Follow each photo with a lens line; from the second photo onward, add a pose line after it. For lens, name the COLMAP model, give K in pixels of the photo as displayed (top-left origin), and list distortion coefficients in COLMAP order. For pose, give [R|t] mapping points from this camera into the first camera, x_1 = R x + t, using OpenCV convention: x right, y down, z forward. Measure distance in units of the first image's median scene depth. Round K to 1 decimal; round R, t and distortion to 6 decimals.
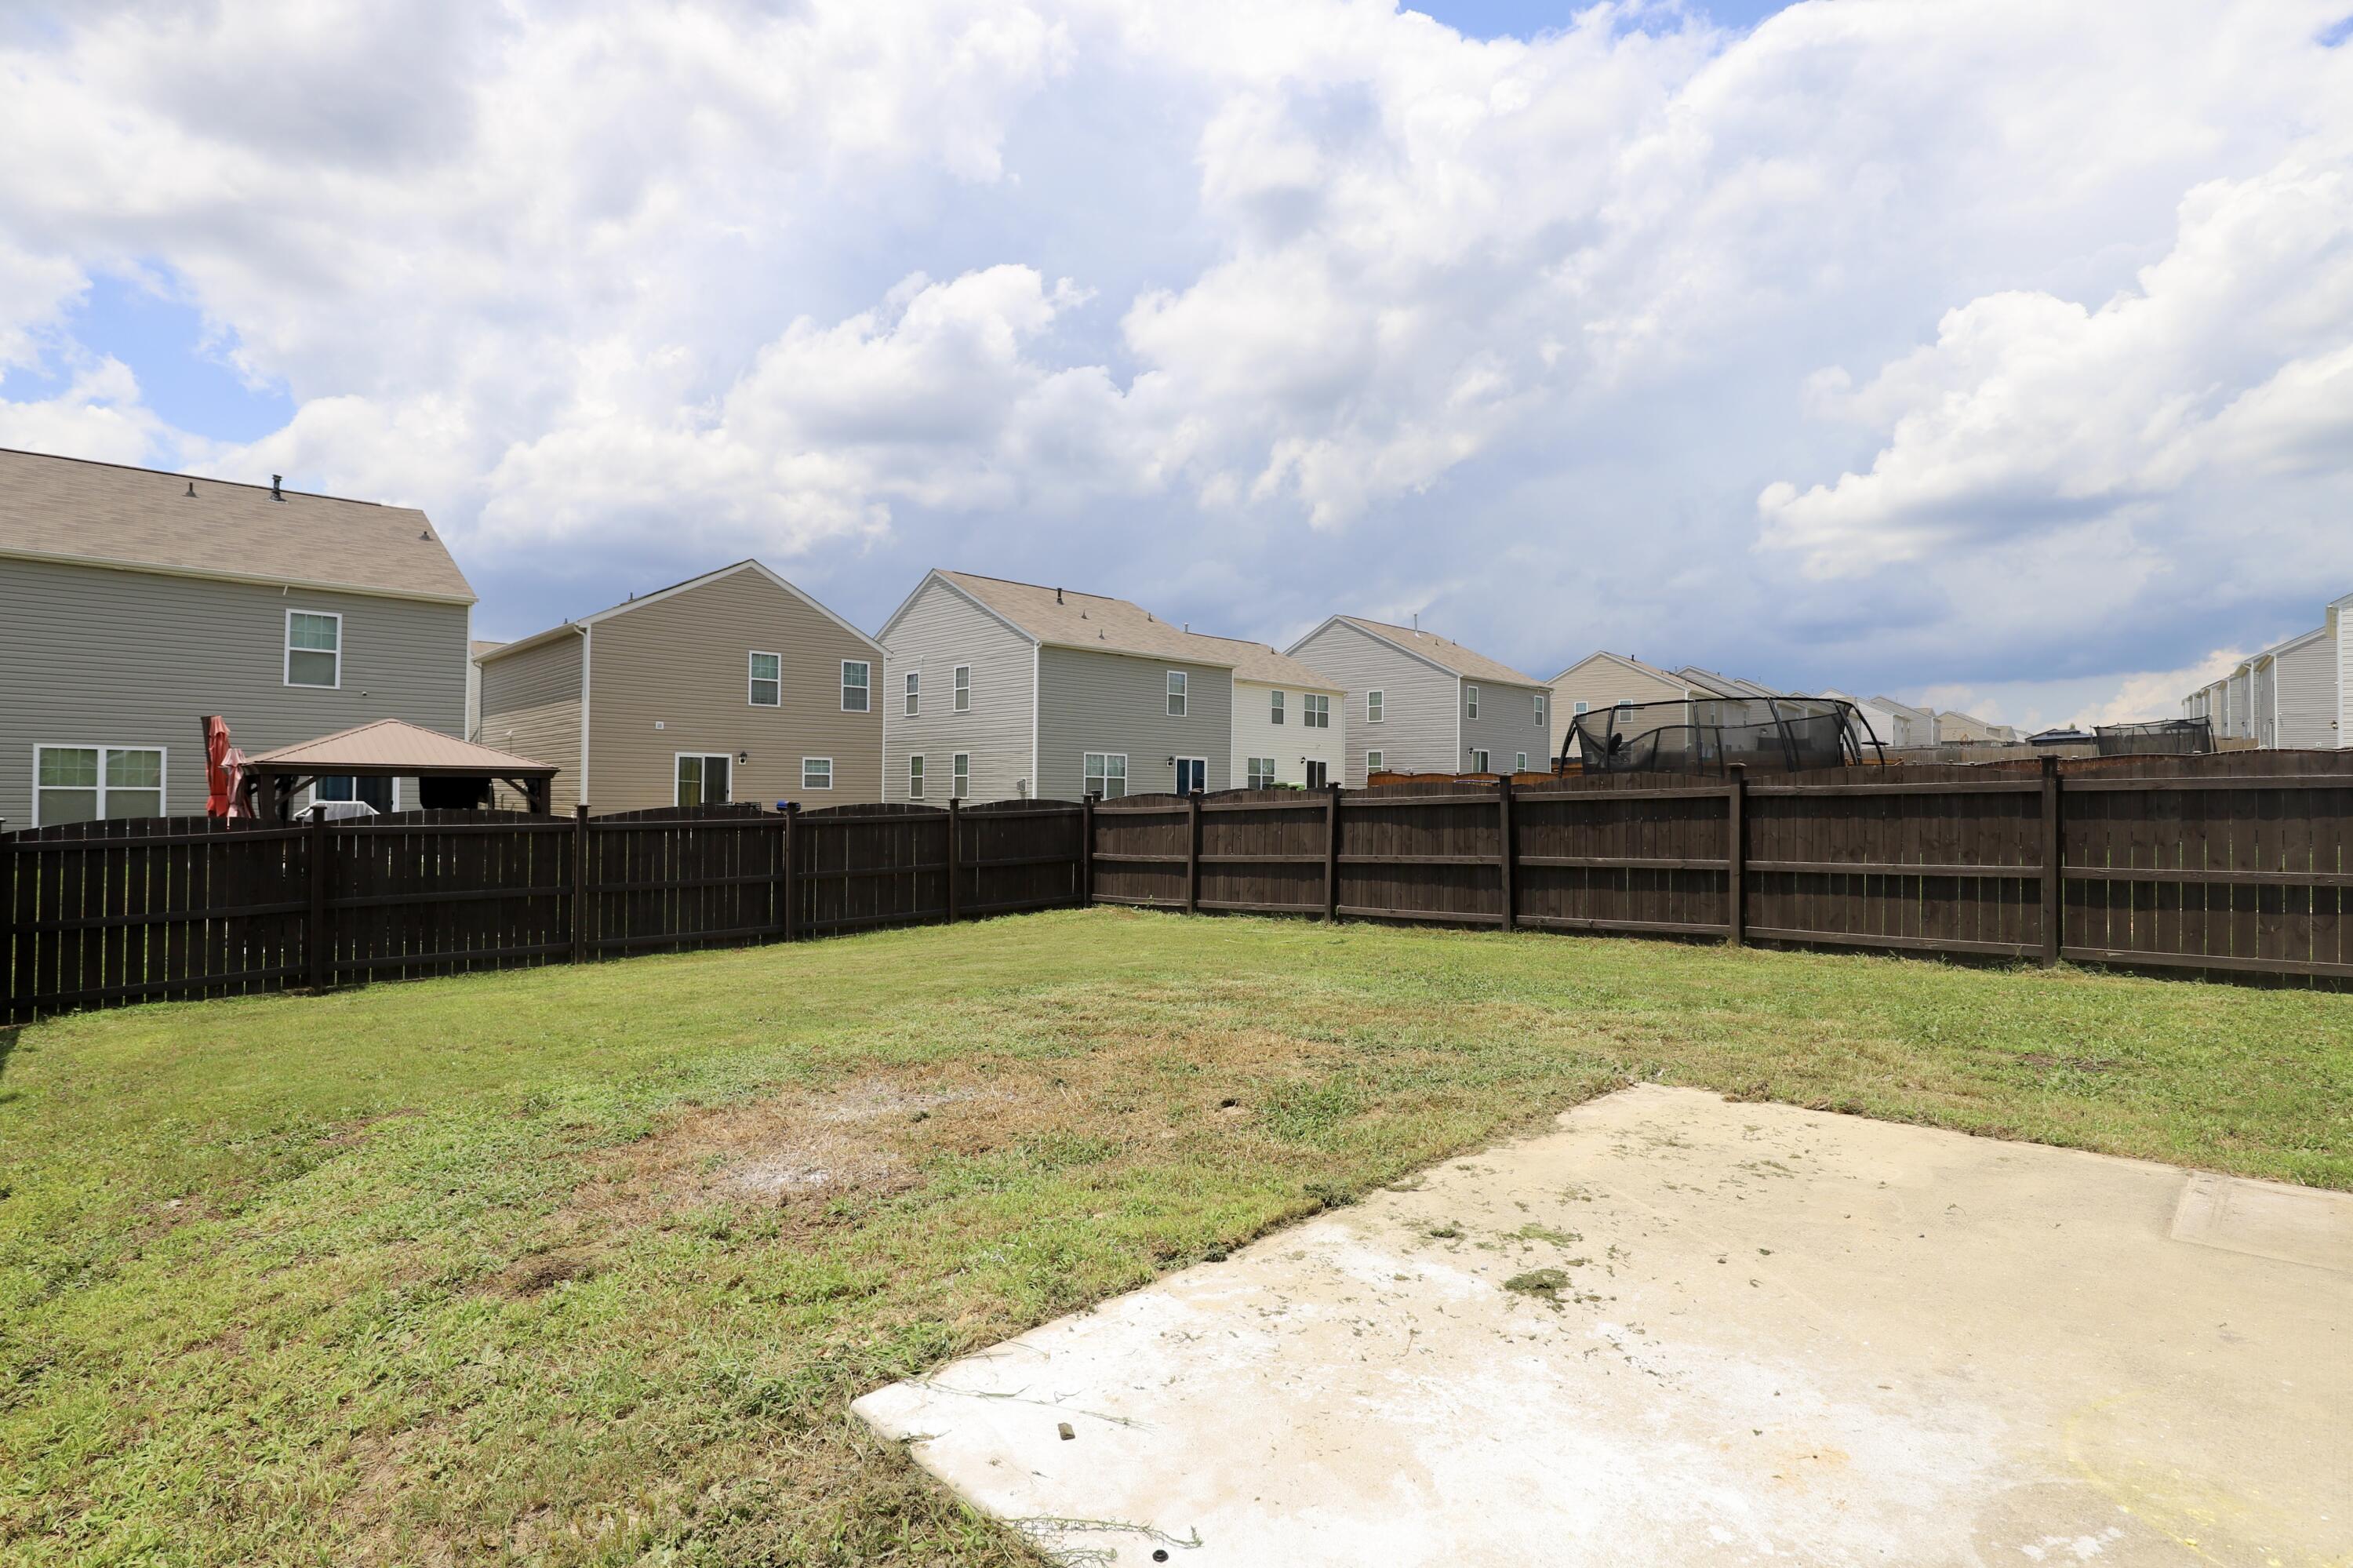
lens RADIAL K [[1177.9, 0, 1150.3], [0, 1177.9, 779.0], [0, 0, 1]] dist [-0.025896, 0.001115]
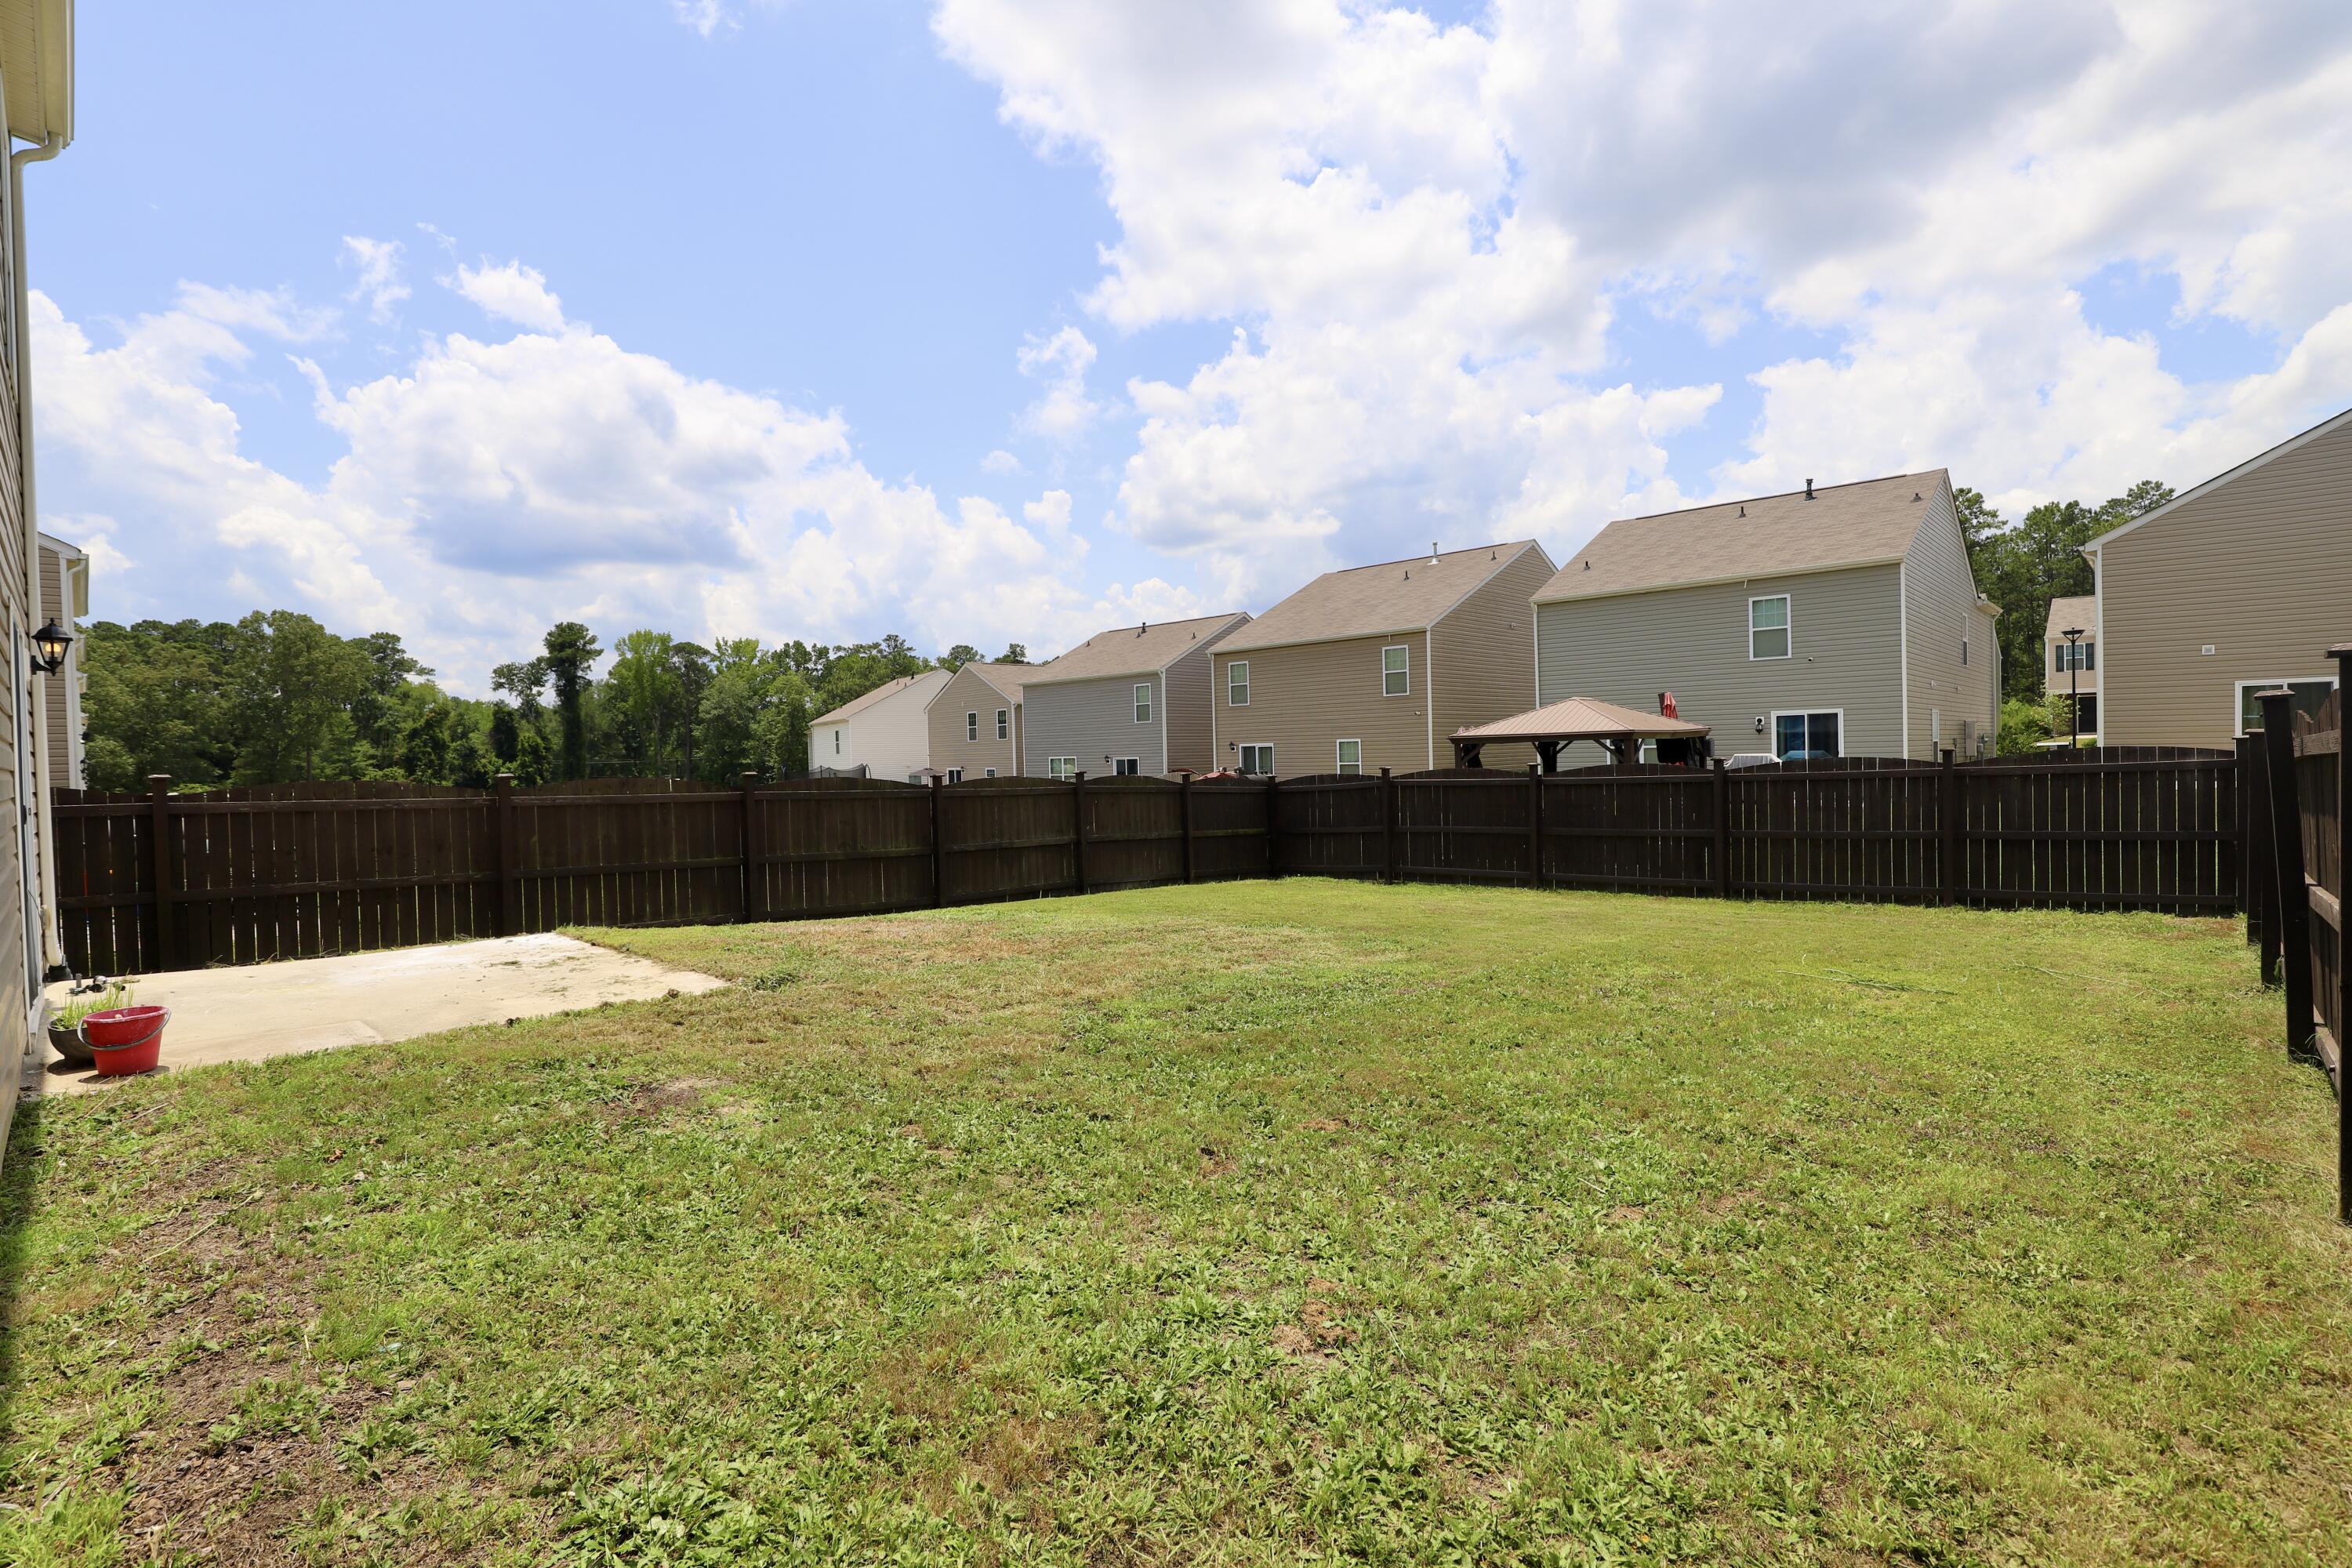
lens RADIAL K [[1077.1, 0, 1166.5], [0, 1077.1, 810.6], [0, 0, 1]] dist [-0.002249, 0.000064]
pose [[0.057663, 0.041994, -0.997453, 0.534523], [0.041971, 0.998130, 0.044449, 0.002670], [0.997453, -0.044427, 0.055792, 0.435683]]
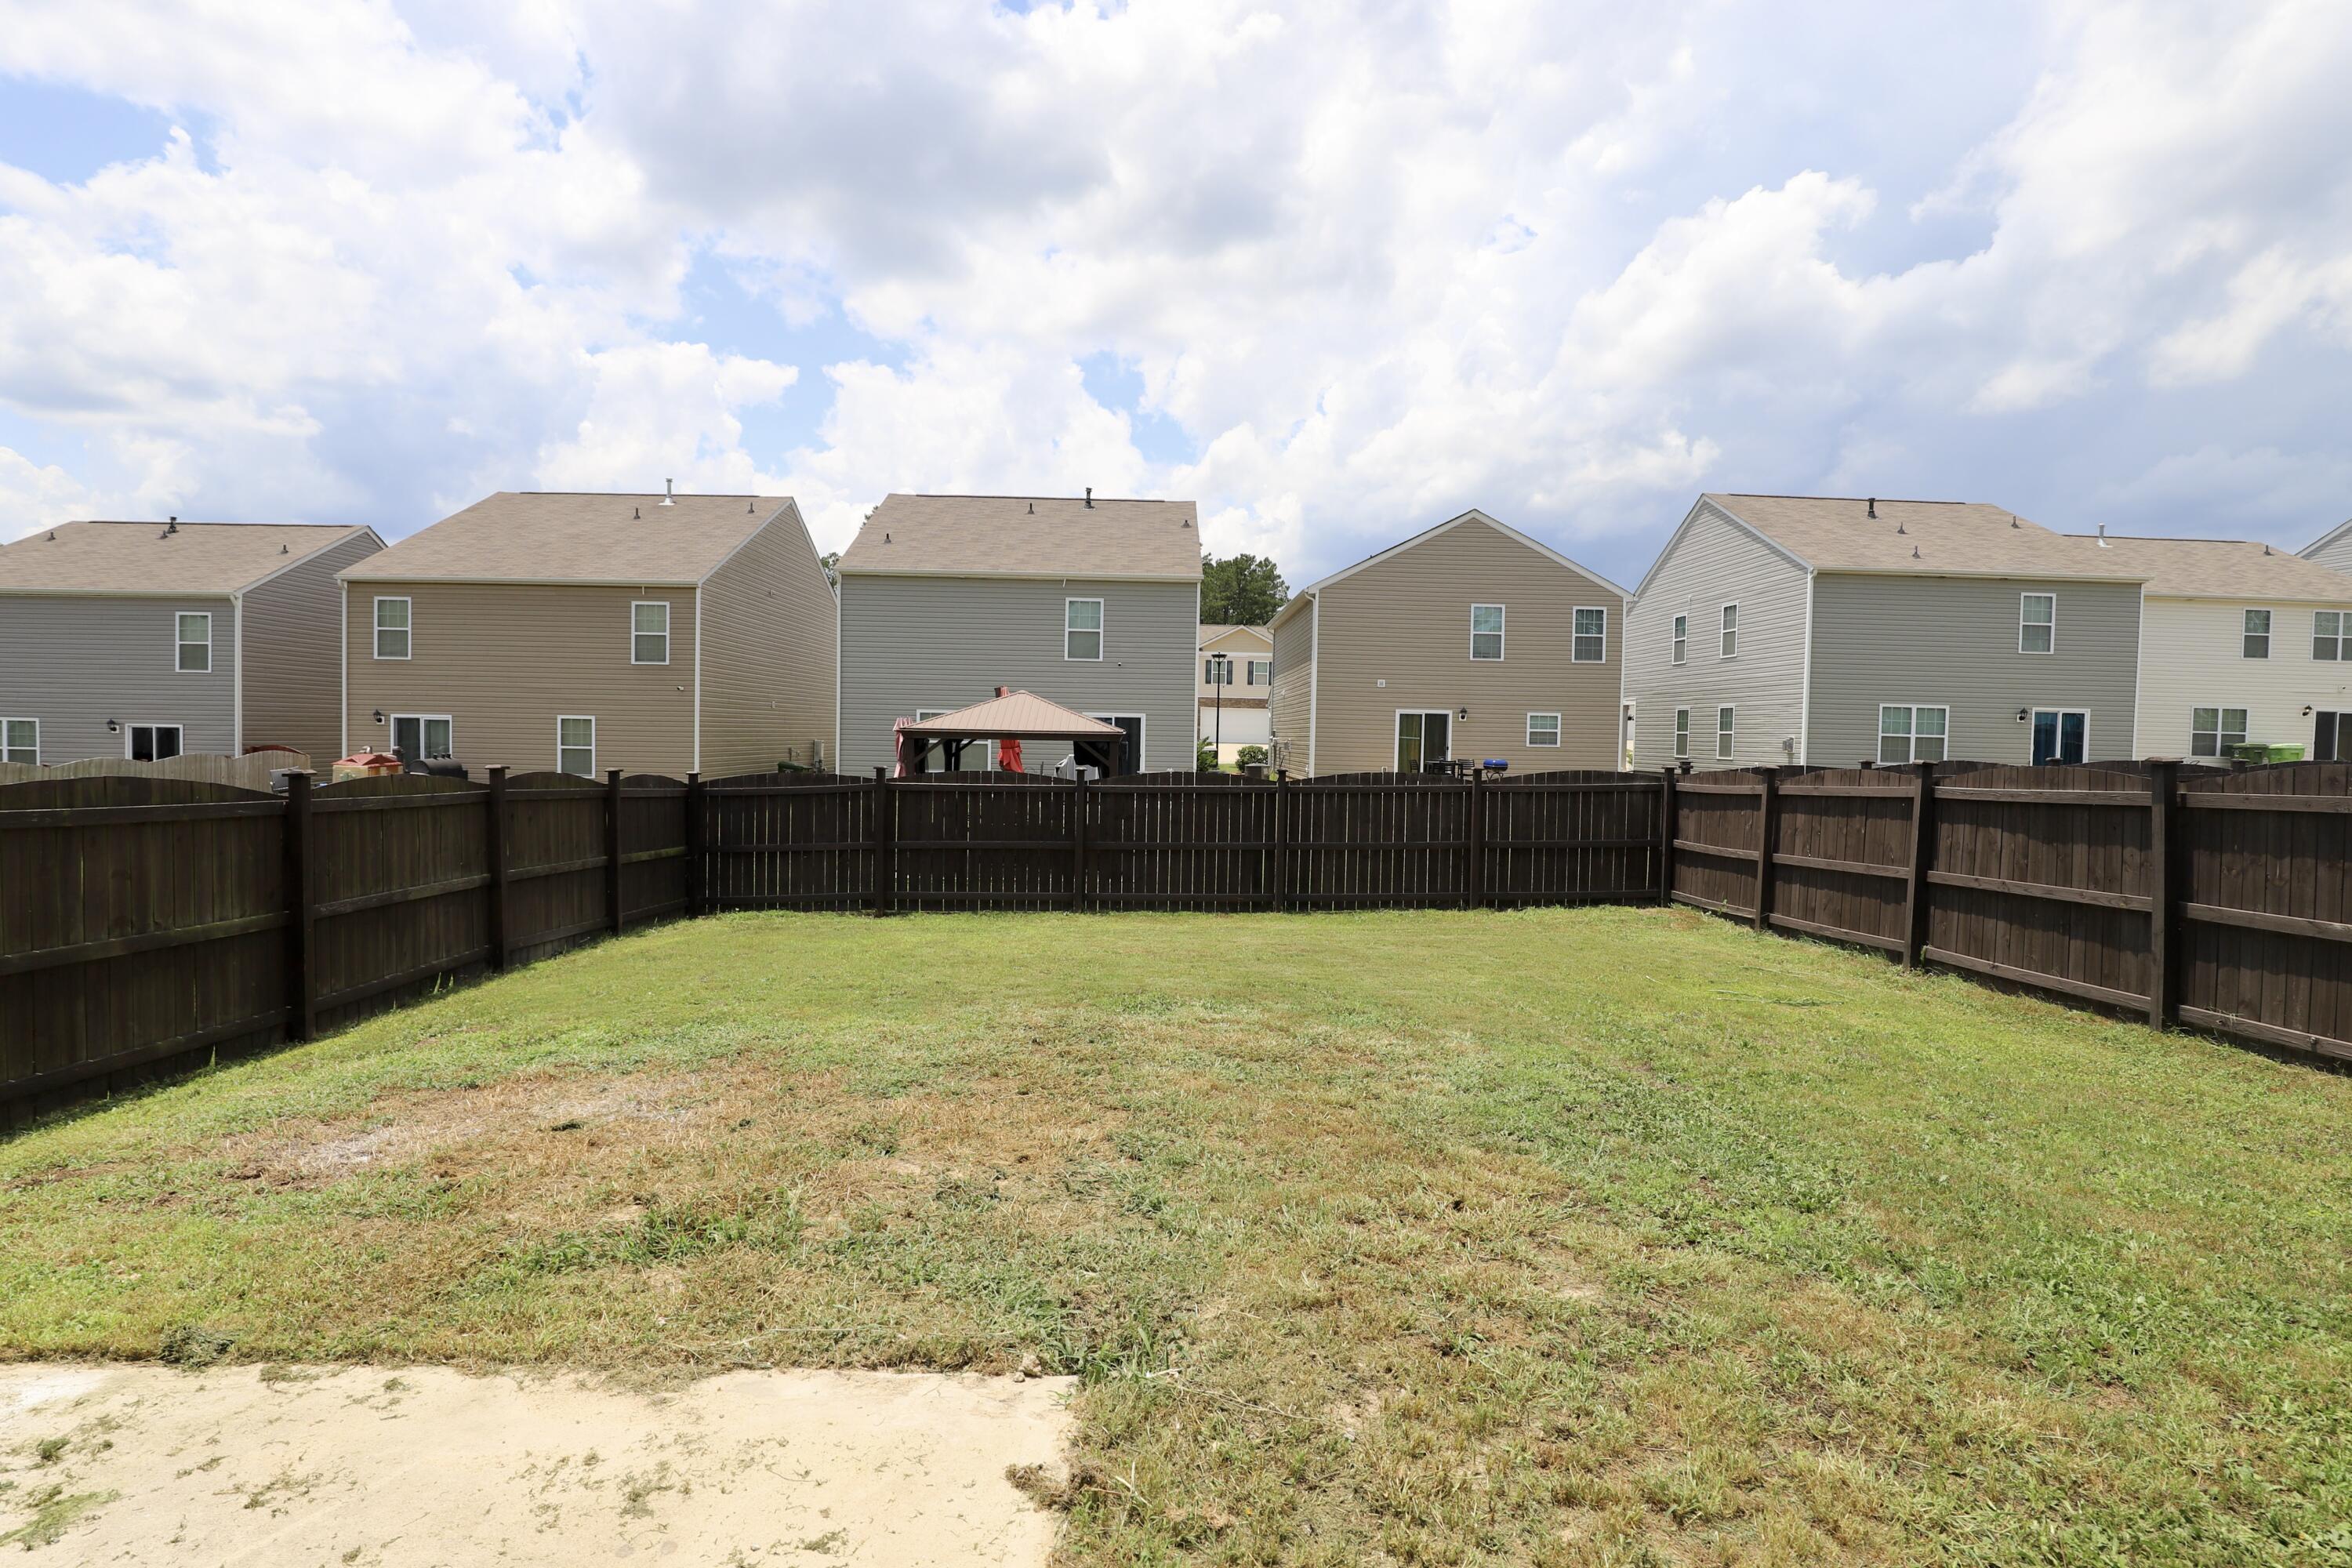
lens RADIAL K [[1177.4, 0, 1149.8], [0, 1177.4, 779.0], [0, 0, 1]] dist [-0.025896, 0.001115]
pose [[0.733232, 0.032004, -0.679225, 0.252332], [-0.002000, 0.998989, 0.044912, -0.014427], [0.679975, -0.031573, 0.732555, 0.194745]]
